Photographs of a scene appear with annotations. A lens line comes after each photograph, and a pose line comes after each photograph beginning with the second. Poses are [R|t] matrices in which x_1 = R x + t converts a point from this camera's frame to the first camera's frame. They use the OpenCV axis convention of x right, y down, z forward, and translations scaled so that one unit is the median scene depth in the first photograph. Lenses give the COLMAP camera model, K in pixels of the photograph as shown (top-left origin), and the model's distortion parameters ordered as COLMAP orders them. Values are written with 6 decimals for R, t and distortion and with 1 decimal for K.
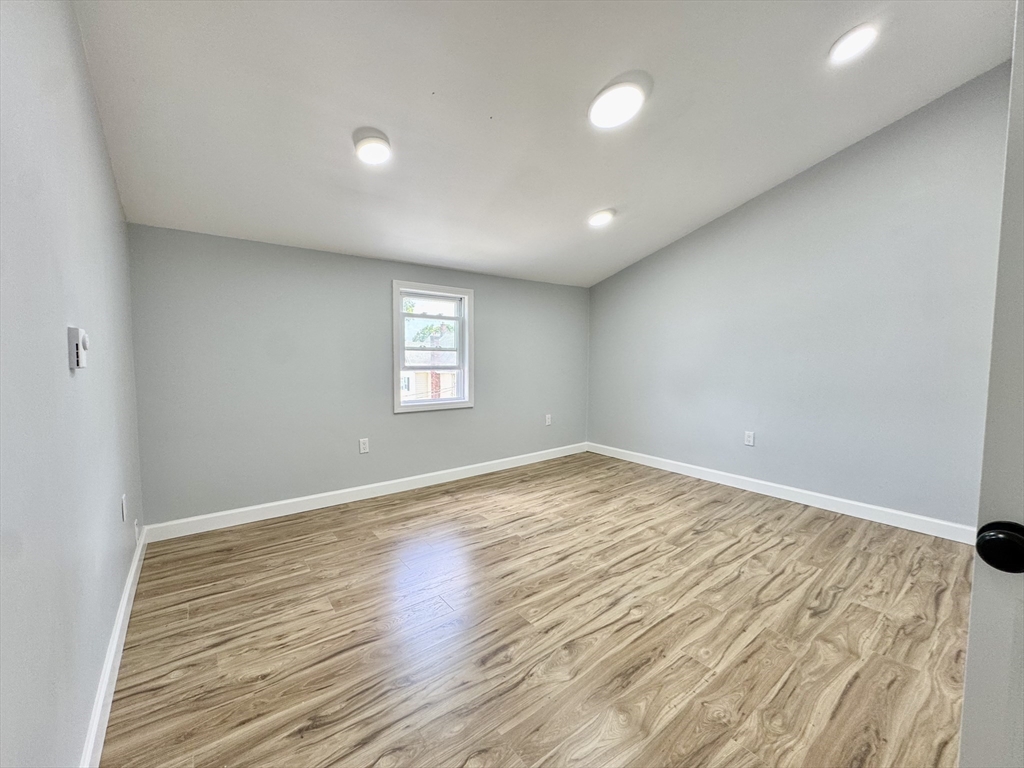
lens RADIAL K [[408.7, 0, 509.7], [0, 408.7, 381.3], [0, 0, 1]] dist [-0.005940, 0.001551]
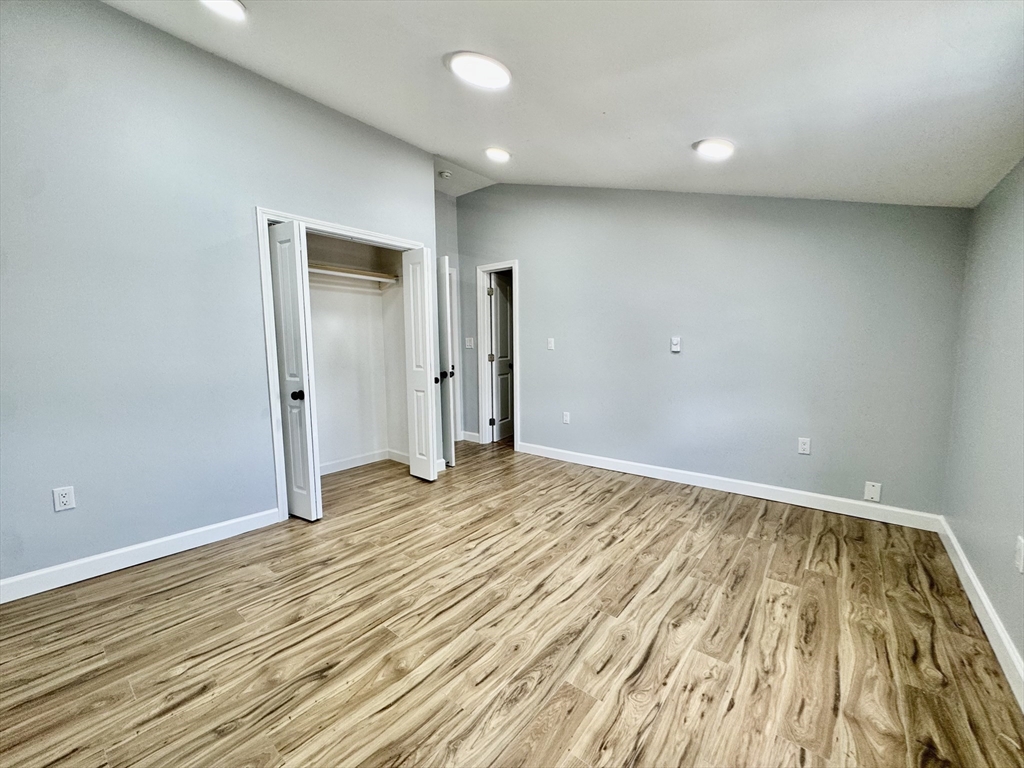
lens RADIAL K [[408.7, 0, 511.8], [0, 408.7, 385.0], [0, 0, 1]] dist [-0.005940, 0.001551]
pose [[-0.972062, 0.032375, -0.232480, 0.393103], [-0.004569, 0.987645, 0.156642, -0.126163], [0.234679, 0.153328, -0.959904, 1.848296]]
